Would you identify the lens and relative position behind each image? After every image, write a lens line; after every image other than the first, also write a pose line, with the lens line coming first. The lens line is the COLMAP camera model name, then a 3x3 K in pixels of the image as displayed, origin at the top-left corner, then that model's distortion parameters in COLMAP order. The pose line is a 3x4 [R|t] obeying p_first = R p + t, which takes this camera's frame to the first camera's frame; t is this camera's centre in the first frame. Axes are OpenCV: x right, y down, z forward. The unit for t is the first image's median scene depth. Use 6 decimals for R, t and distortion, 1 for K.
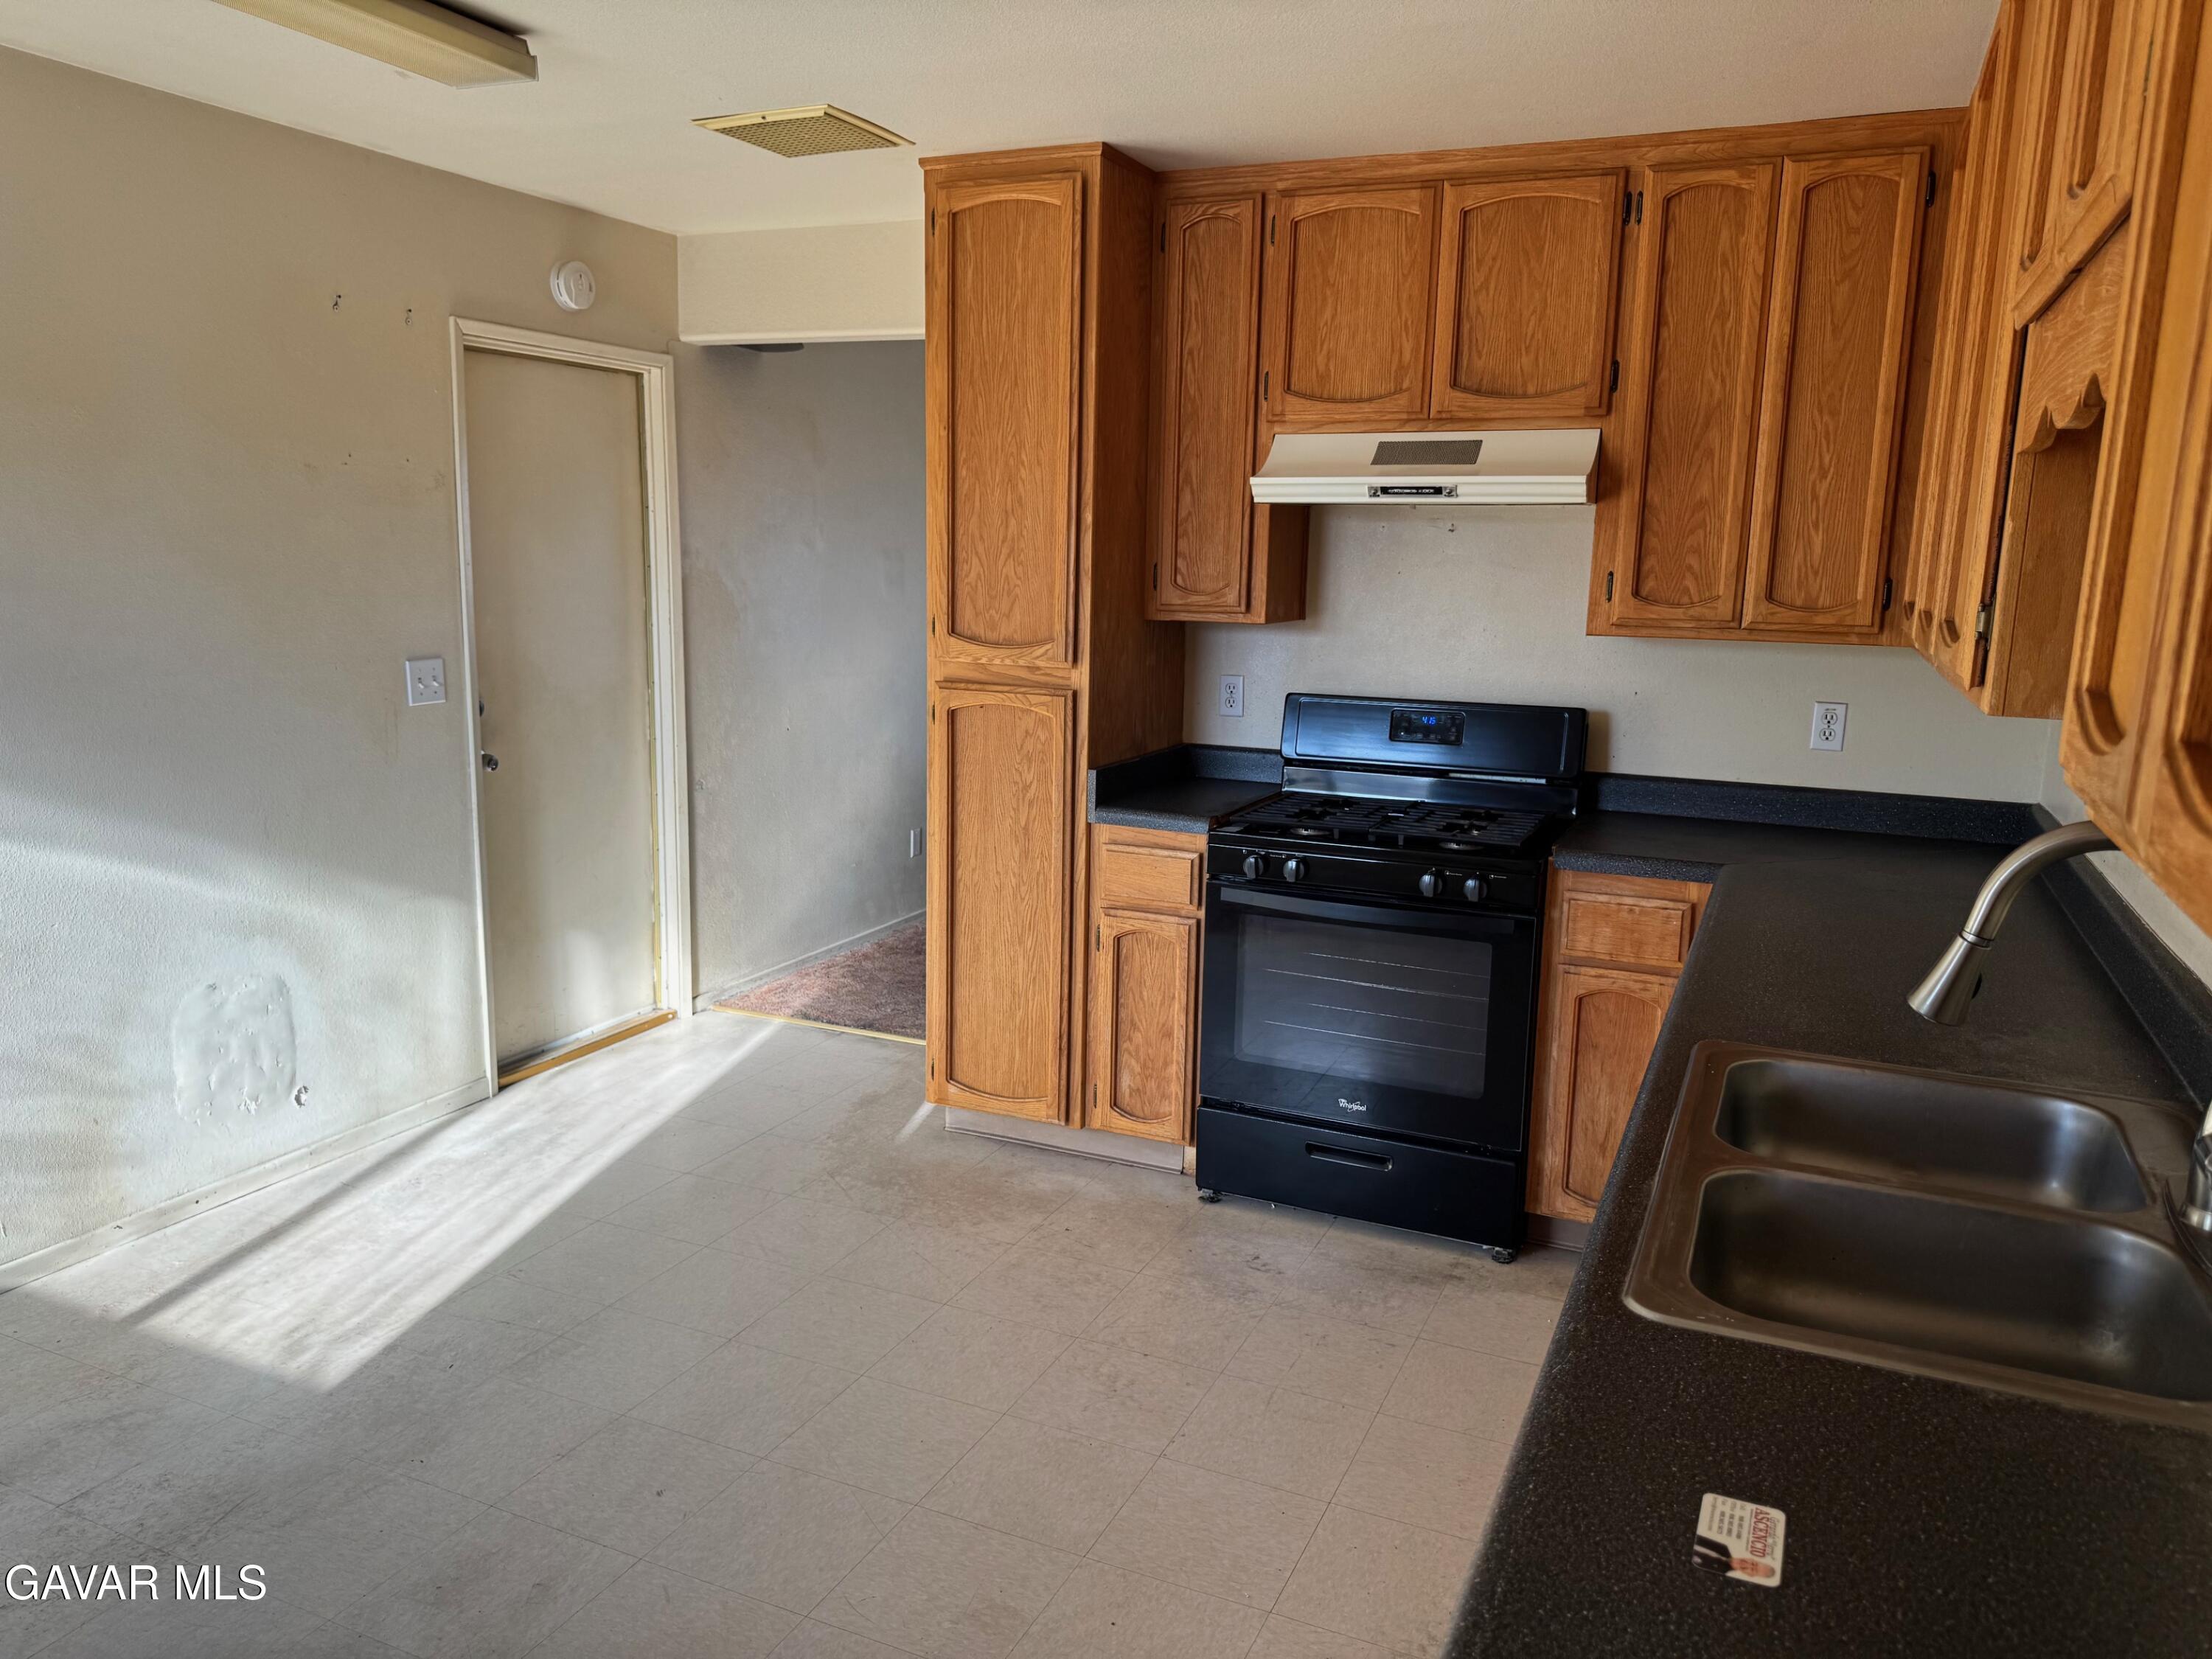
lens RADIAL K [[1559.9, 0, 1105.6], [0, 1559.9, 826.1], [0, 0, 1]] dist [0.160330, -0.298596]
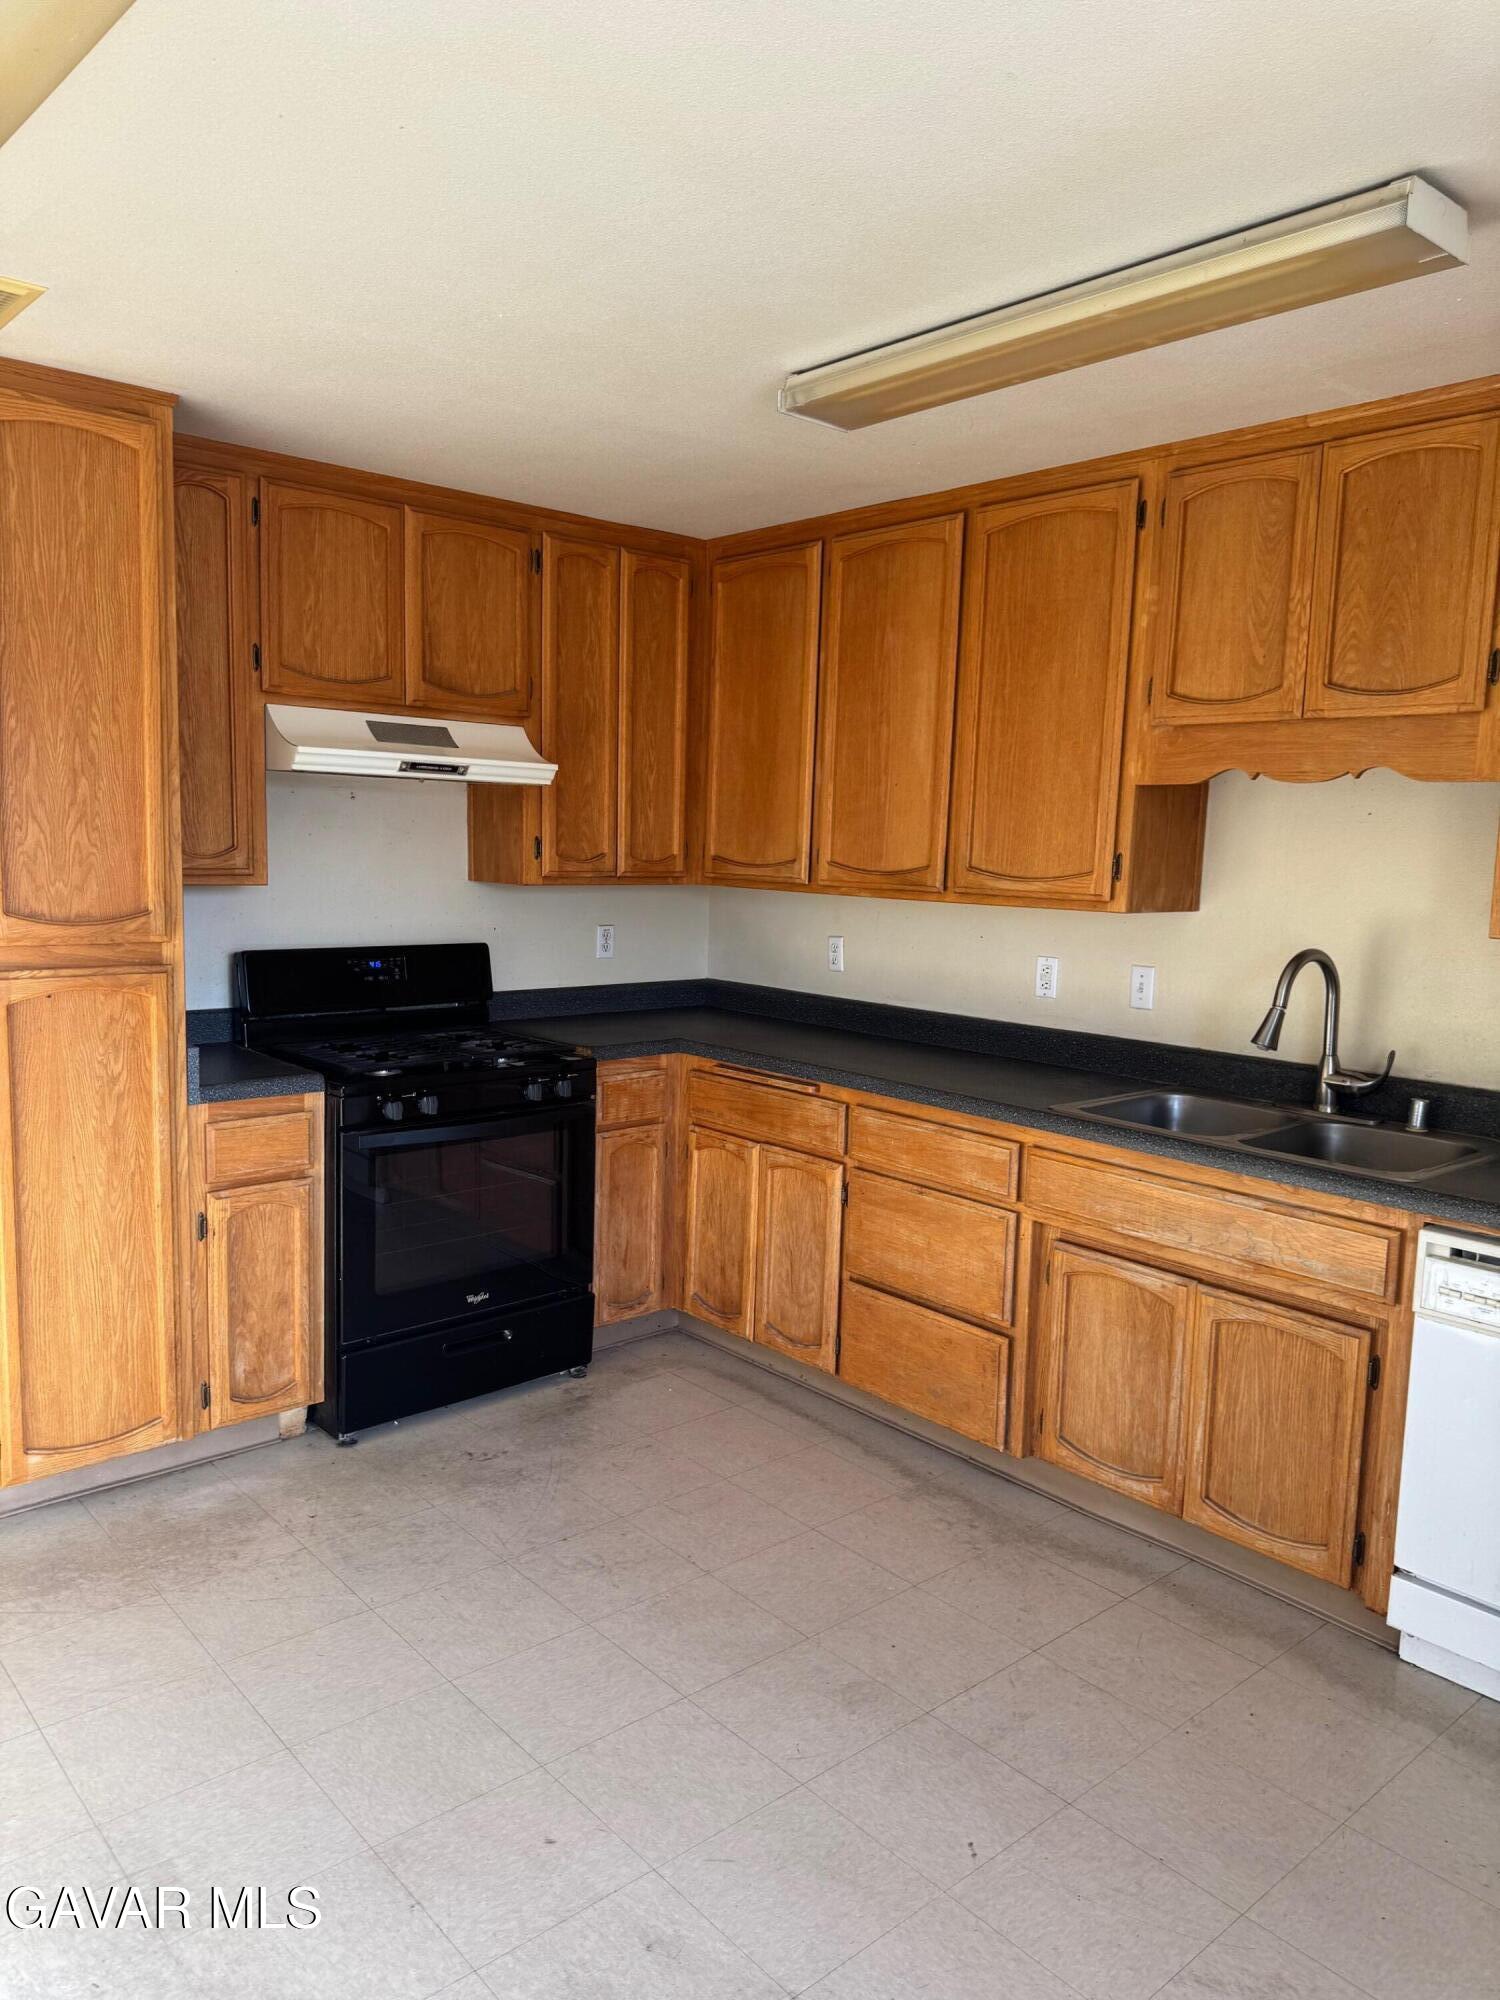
lens RADIAL K [[1410.4, 0, 760.0], [0, 1410.4, 1001.8], [0, 0, 1]] dist [0.160330, -0.298596]
pose [[0.416550, -0.118890, 0.901305, -0.652623], [0.142143, 0.987736, 0.064598, -0.072208], [-0.897932, 0.101205, 0.428341, 0.334455]]
